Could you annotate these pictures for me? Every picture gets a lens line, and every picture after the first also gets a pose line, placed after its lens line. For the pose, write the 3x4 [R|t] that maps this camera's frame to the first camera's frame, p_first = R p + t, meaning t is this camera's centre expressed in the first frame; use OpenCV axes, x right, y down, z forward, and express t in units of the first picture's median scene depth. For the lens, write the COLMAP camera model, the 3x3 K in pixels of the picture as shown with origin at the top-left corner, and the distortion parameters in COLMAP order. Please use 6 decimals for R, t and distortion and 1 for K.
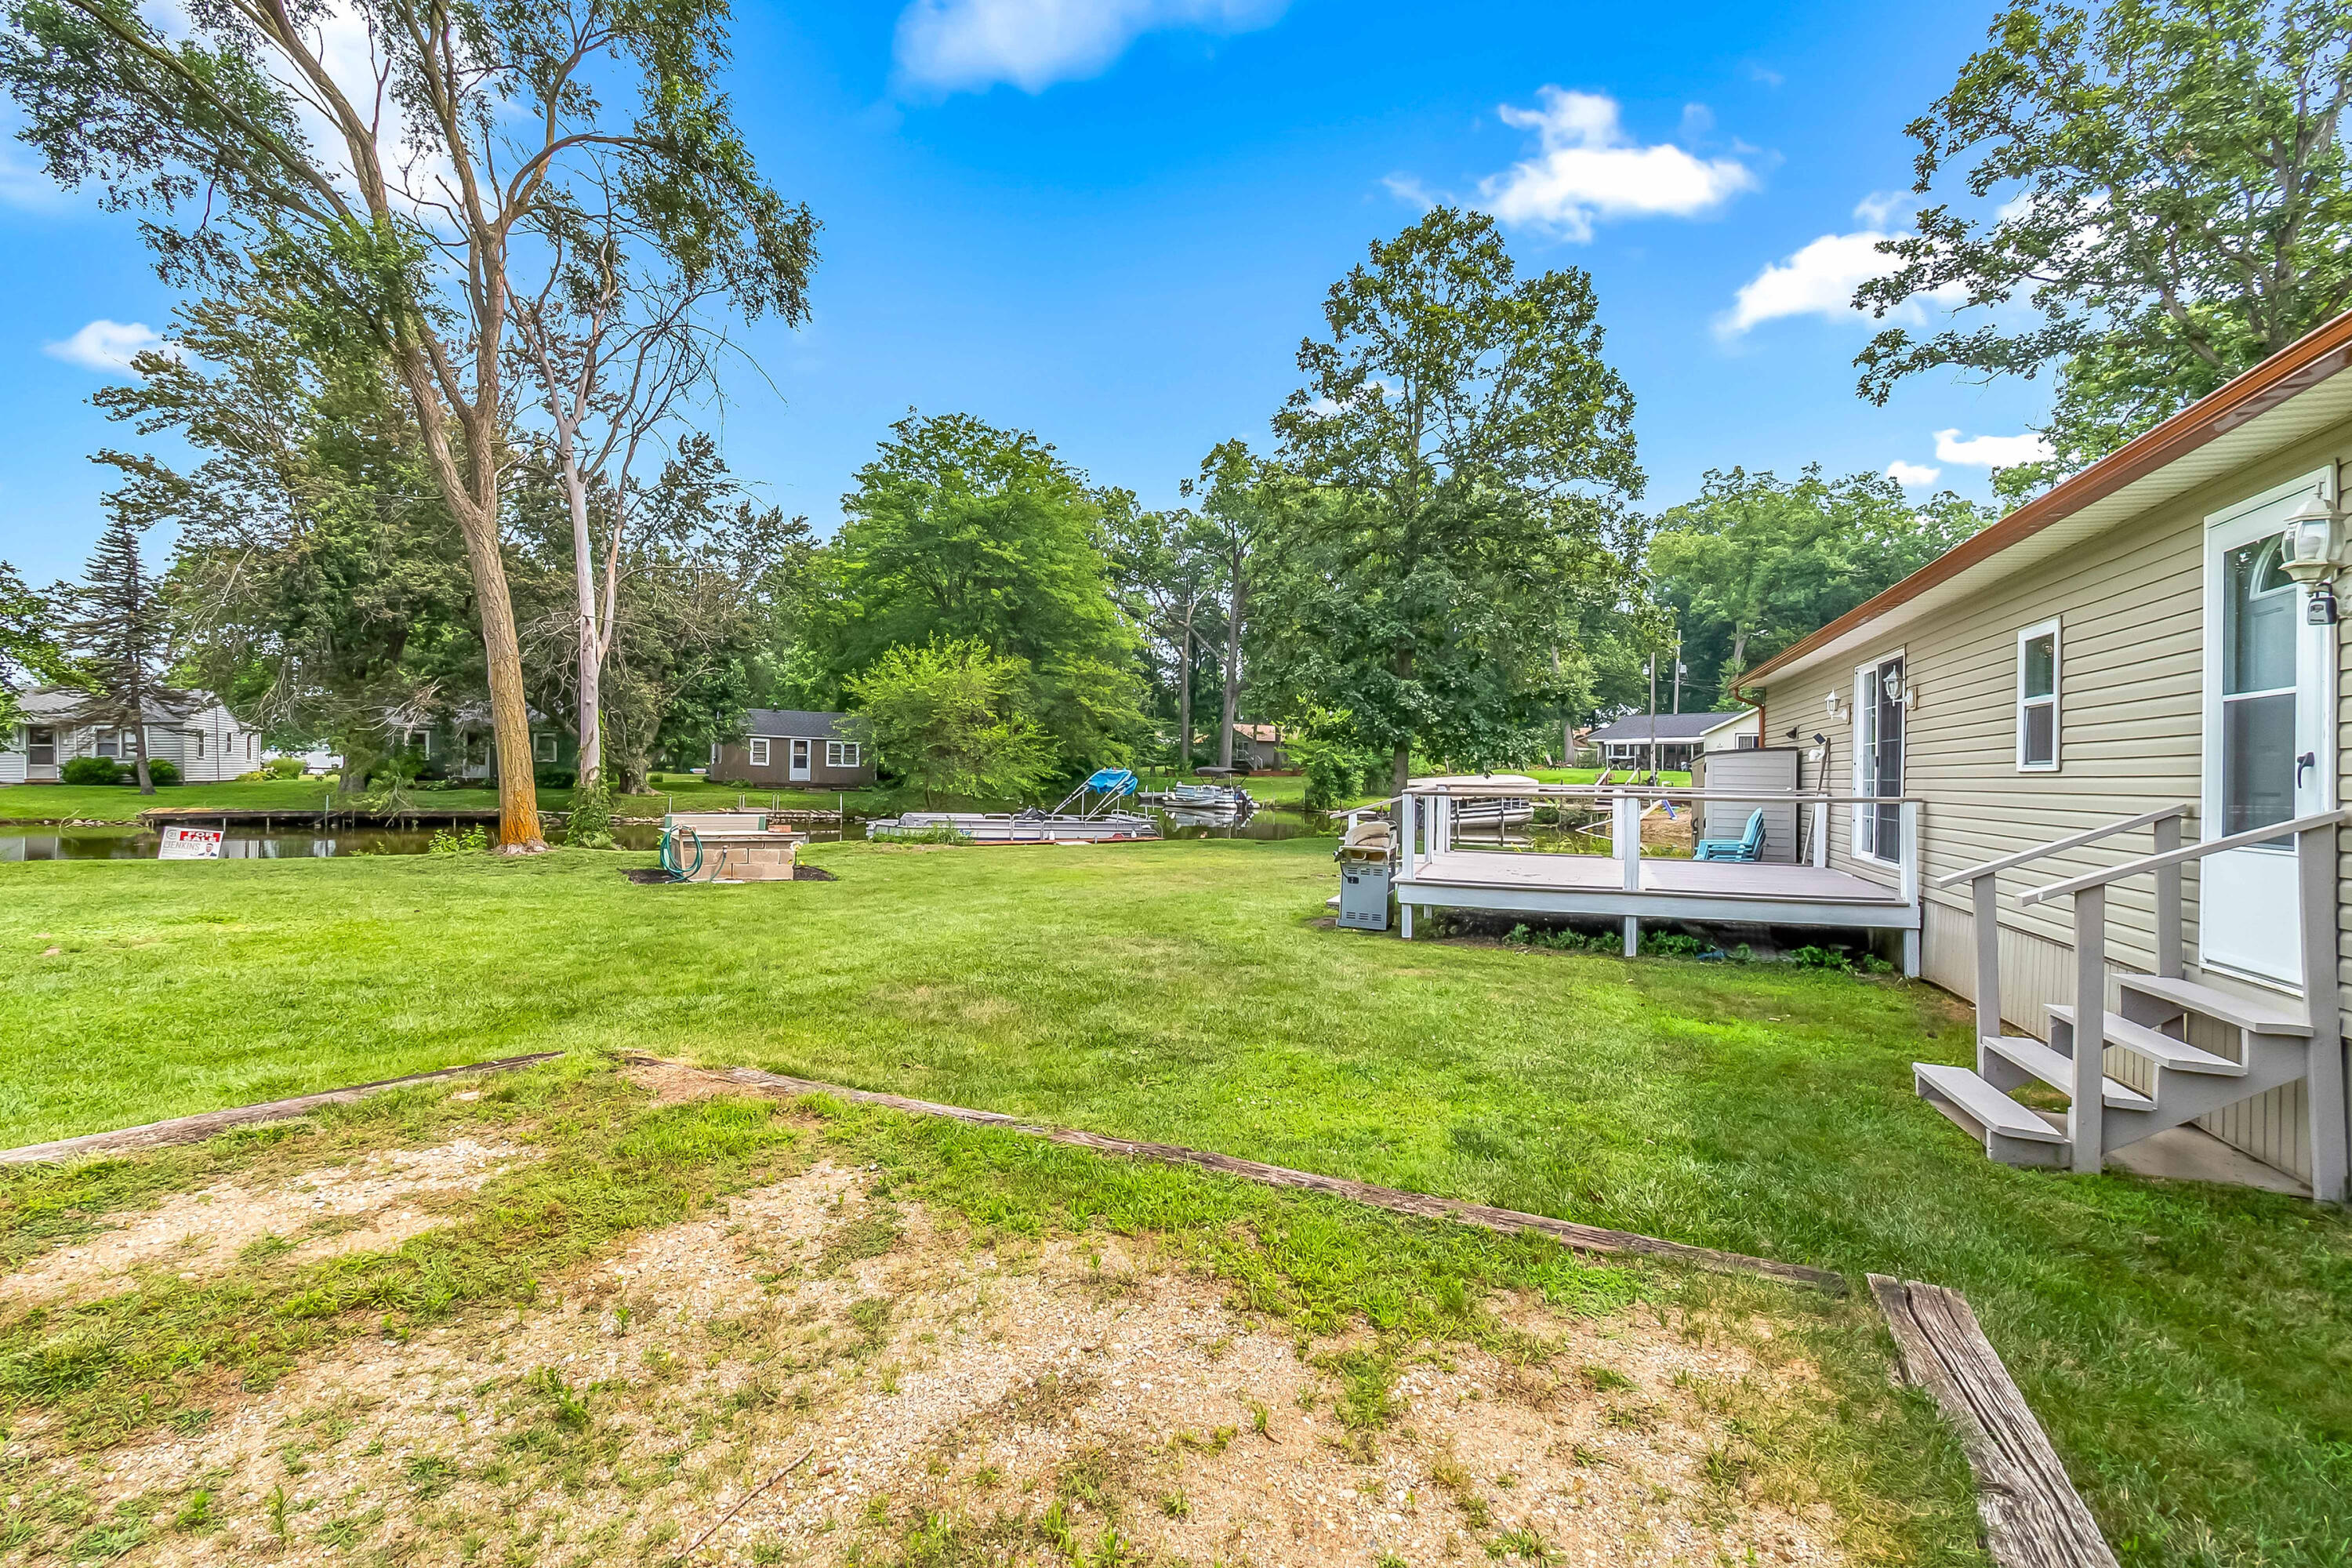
lens RADIAL K [[1053.6, 0, 1172.0], [0, 1053.6, 772.2], [0, 0, 1]] dist [0.007704, -0.003883]
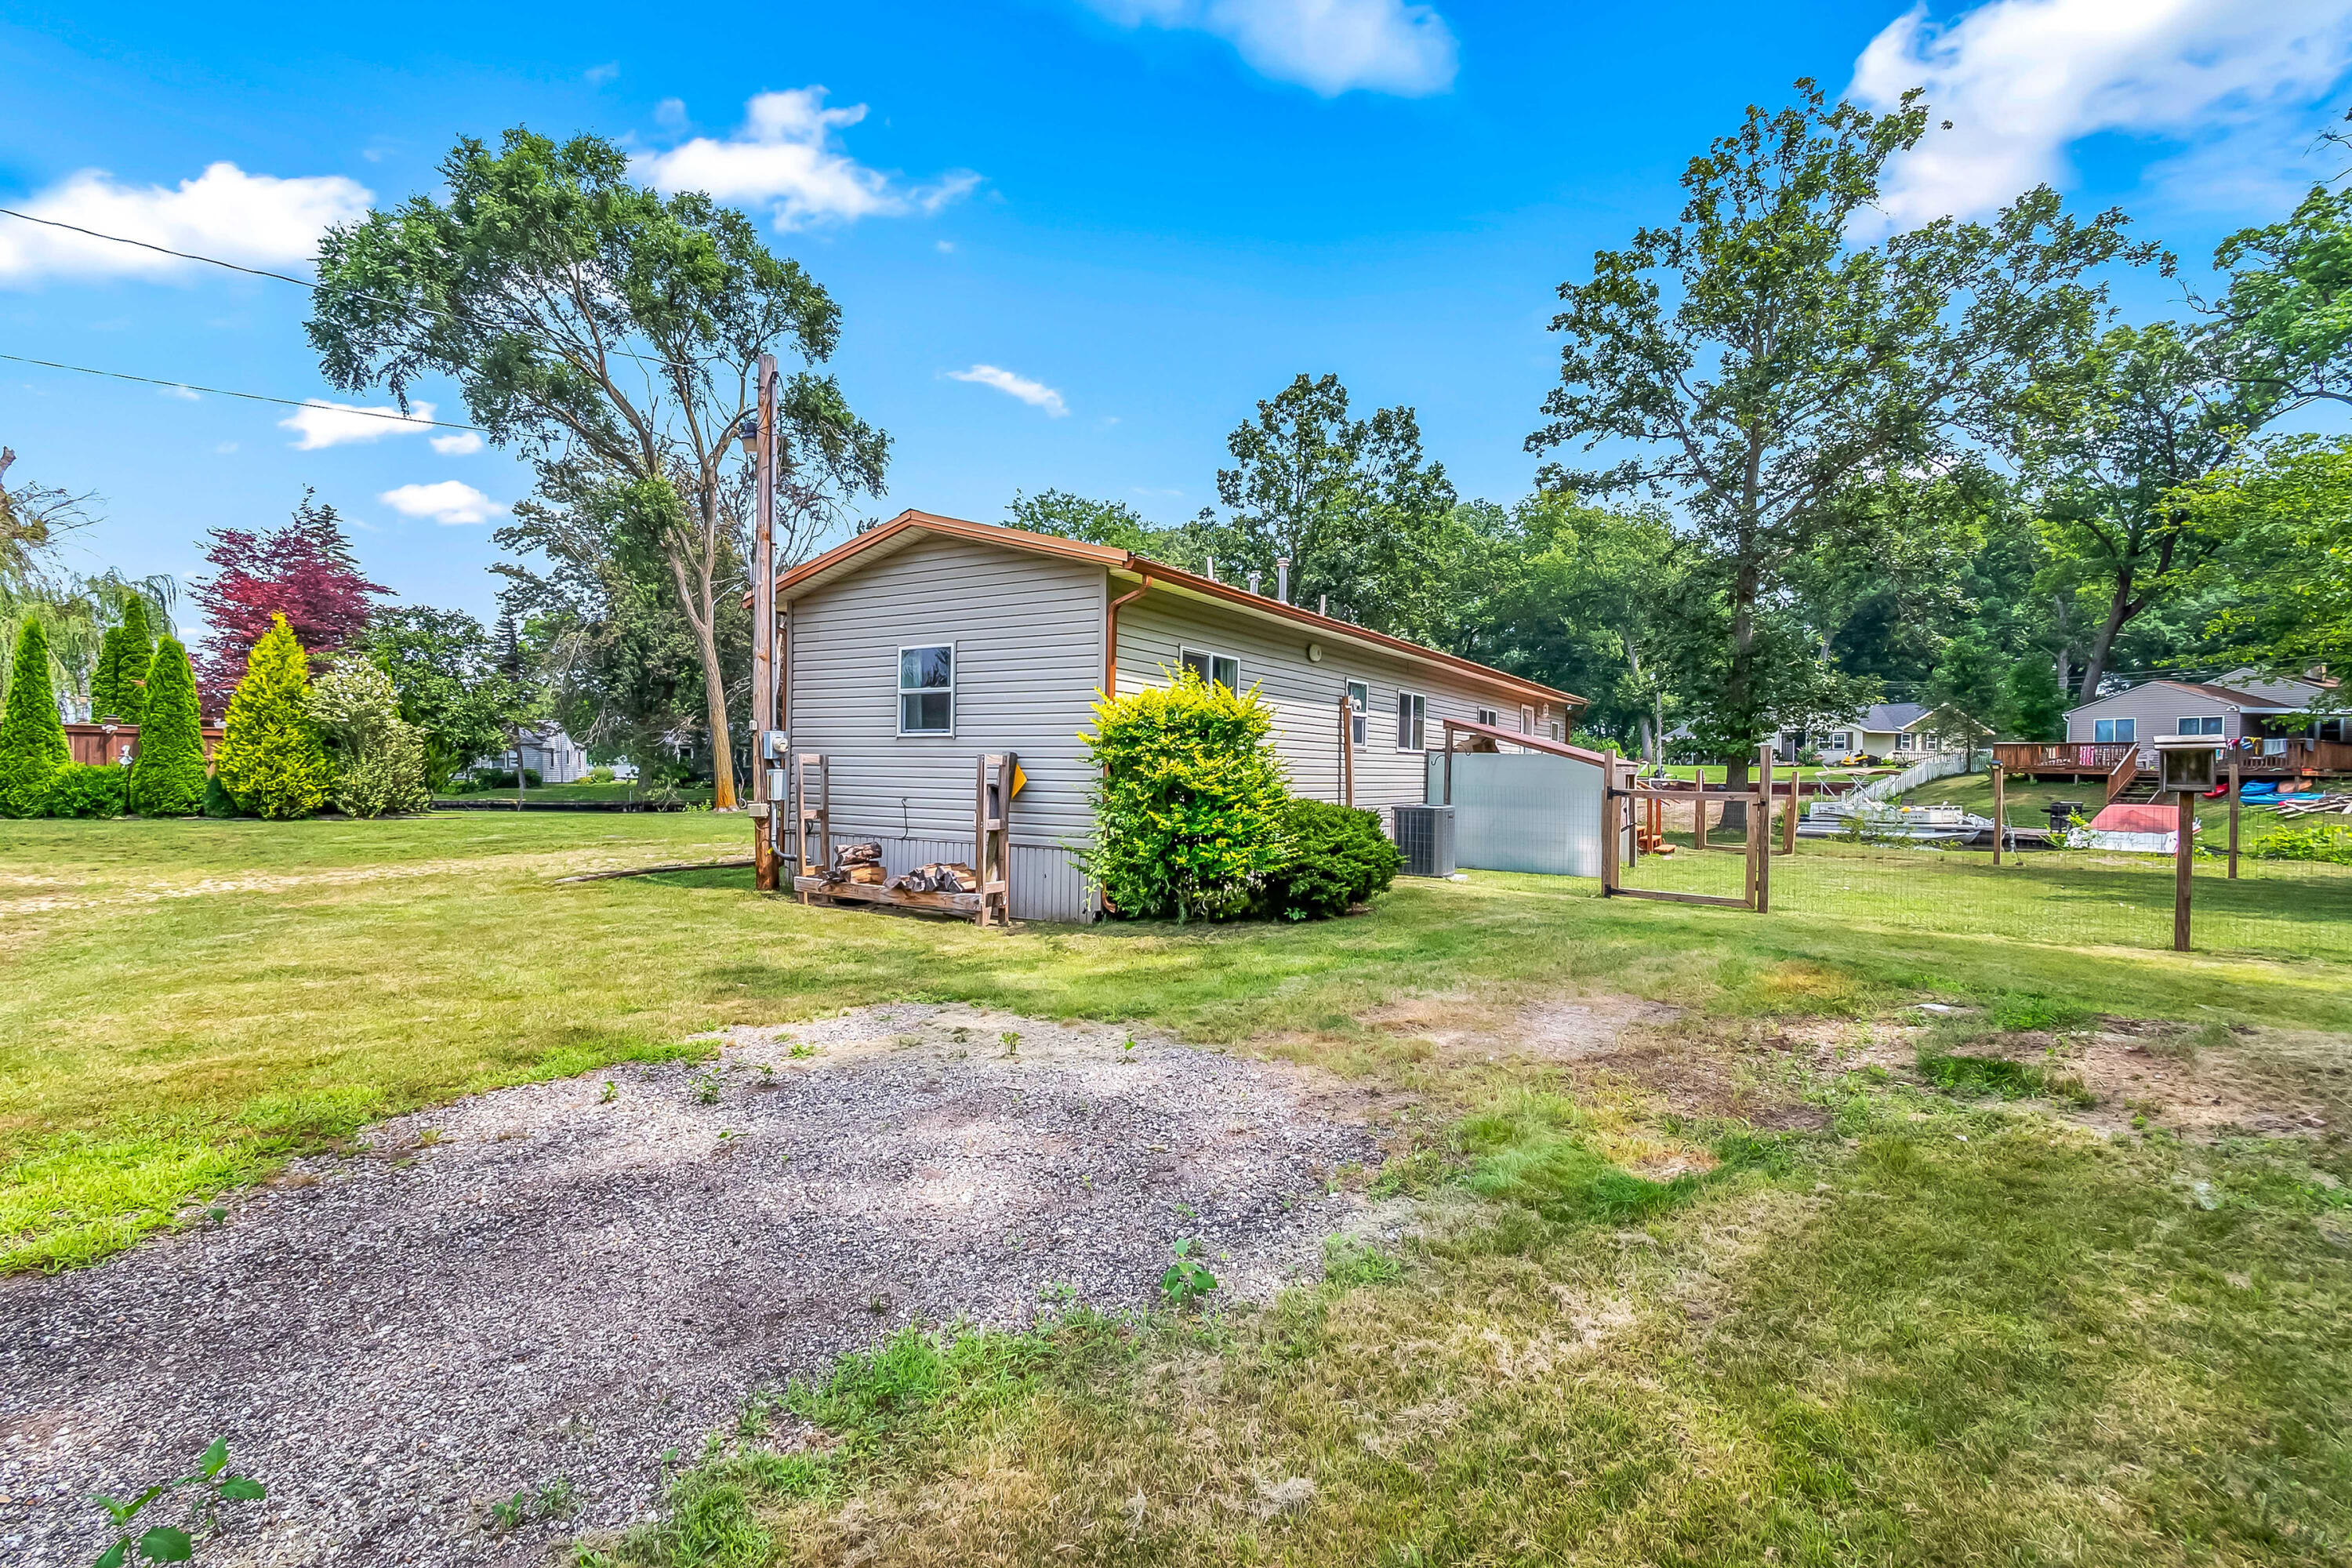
lens RADIAL K [[1053.6, 0, 1189.1], [0, 1053.6, 784.2], [0, 0, 1]] dist [0.007704, -0.003883]
pose [[0.982983, -0.009654, -0.183442, 0.263047], [0.010882, 0.999925, 0.005689, 0.013389], [0.183373, -0.007588, 0.983014, -0.338219]]
